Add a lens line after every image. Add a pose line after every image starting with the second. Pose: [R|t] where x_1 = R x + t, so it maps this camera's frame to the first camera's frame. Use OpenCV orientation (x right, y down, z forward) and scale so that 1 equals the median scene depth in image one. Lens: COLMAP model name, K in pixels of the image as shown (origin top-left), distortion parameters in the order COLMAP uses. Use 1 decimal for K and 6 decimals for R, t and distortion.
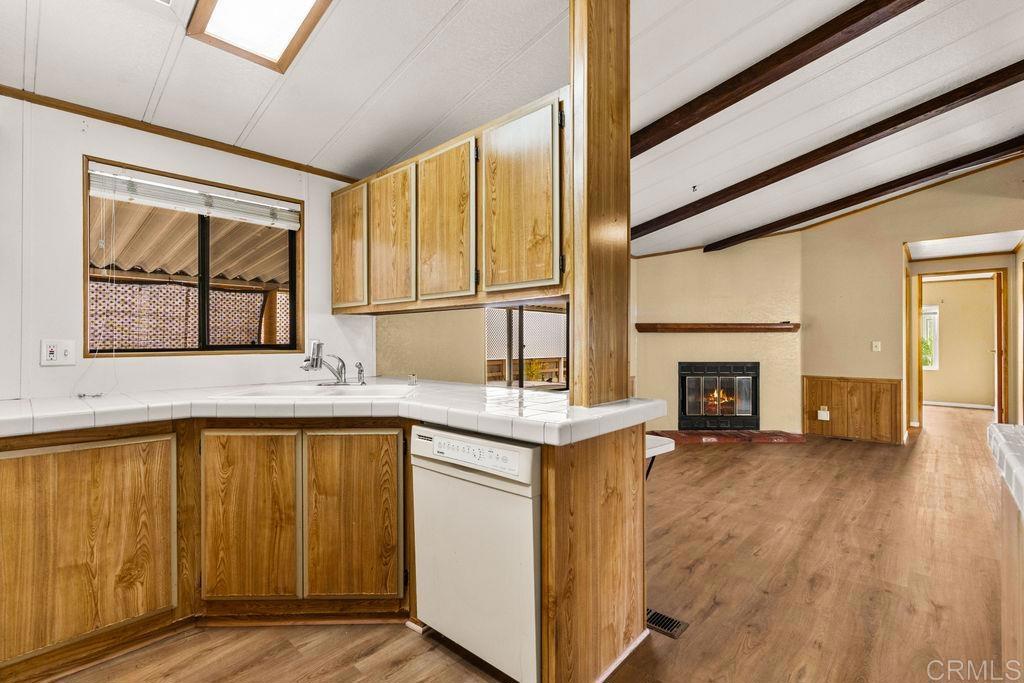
lens RADIAL K [[467.8, 0, 493.8], [0, 467.8, 341.0], [0, 0, 1]] dist [-0.012056, 0.004286]
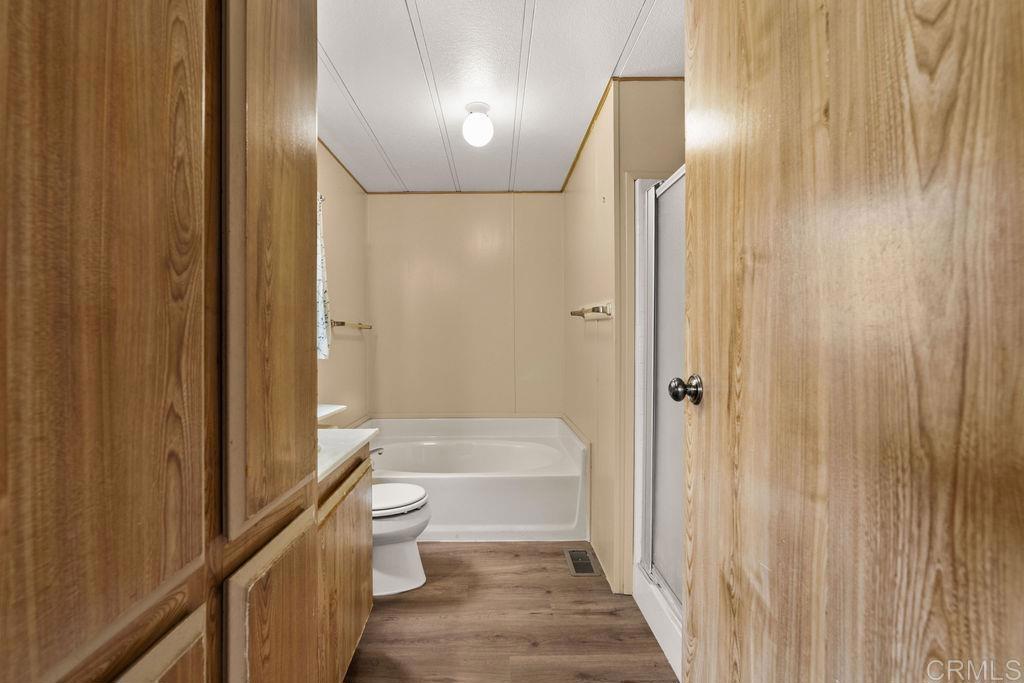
lens RADIAL K [[467.8, 0, 512.2], [0, 467.8, 346.4], [0, 0, 1]] dist [-0.012056, 0.004286]
pose [[-0.716921, -0.003547, 0.697146, -0.148363], [-0.002521, 0.999994, 0.002496, -0.099594], [-0.697150, 0.000032, -0.716925, 0.421155]]
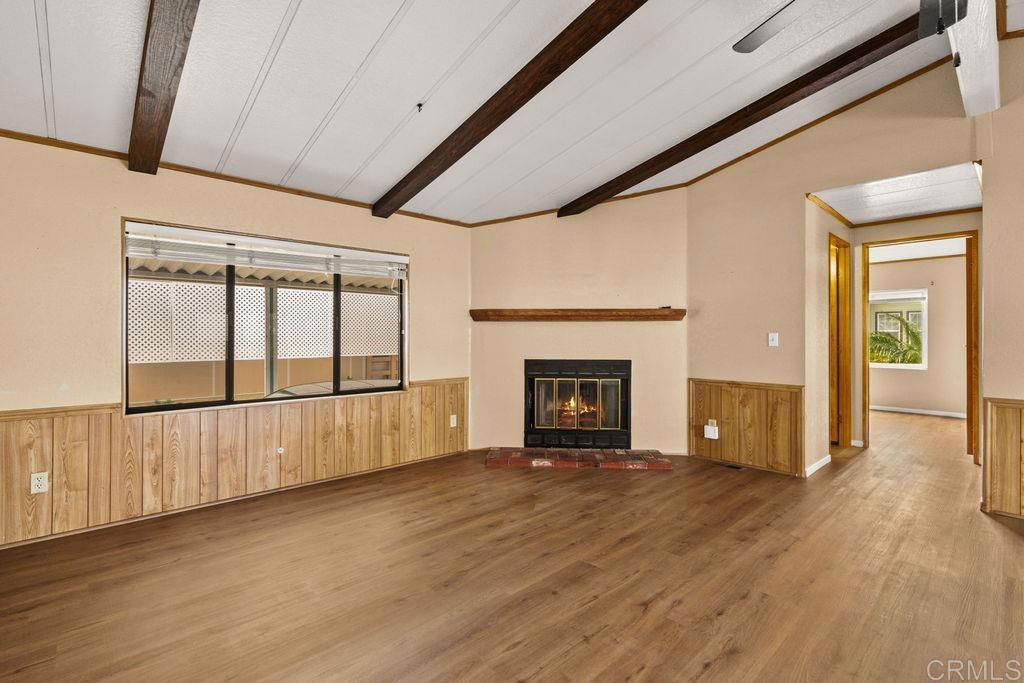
lens RADIAL K [[467.8, 0, 501.3], [0, 467.8, 335.5], [0, 0, 1]] dist [-0.012056, 0.004286]
pose [[0.997701, 0.000525, -0.067775, 0.449930], [-0.000454, 0.999999, 0.001062, 0.004999], [0.067775, -0.001029, 0.997700, 0.247803]]
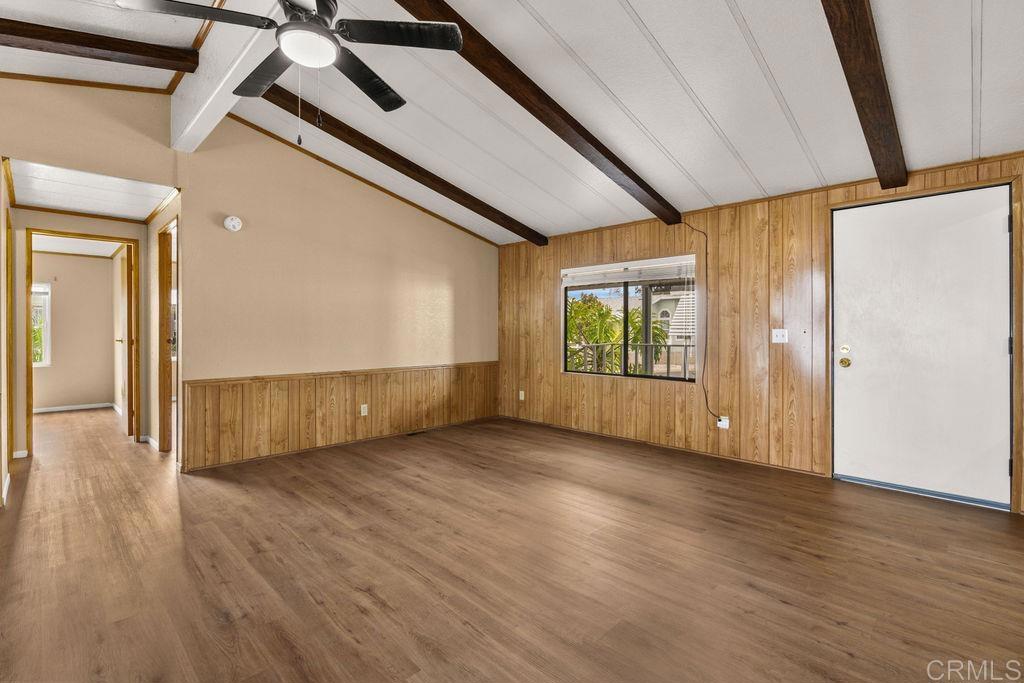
lens RADIAL K [[467.8, 0, 501.4], [0, 467.8, 329.8], [0, 0, 1]] dist [-0.012056, 0.004286]
pose [[0.024667, 0.002257, 0.999693, 0.310931], [0.001109, 0.999997, -0.002285, 0.005704], [-0.999695, 0.001165, 0.024665, 0.353636]]
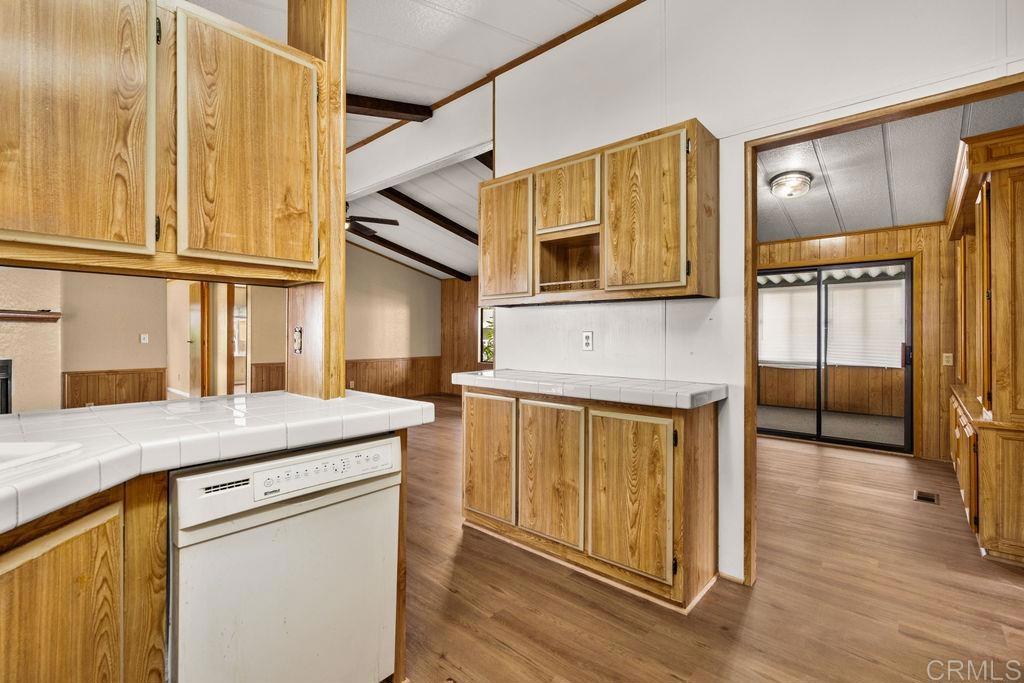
lens RADIAL K [[467.8, 0, 504.4], [0, 467.8, 333.3], [0, 0, 1]] dist [-0.012056, 0.004286]
pose [[-0.035933, 0.003567, 0.999348, -0.262695], [-0.003030, 0.999989, -0.003678, 0.001702], [-0.999350, -0.003161, -0.035922, 0.219536]]
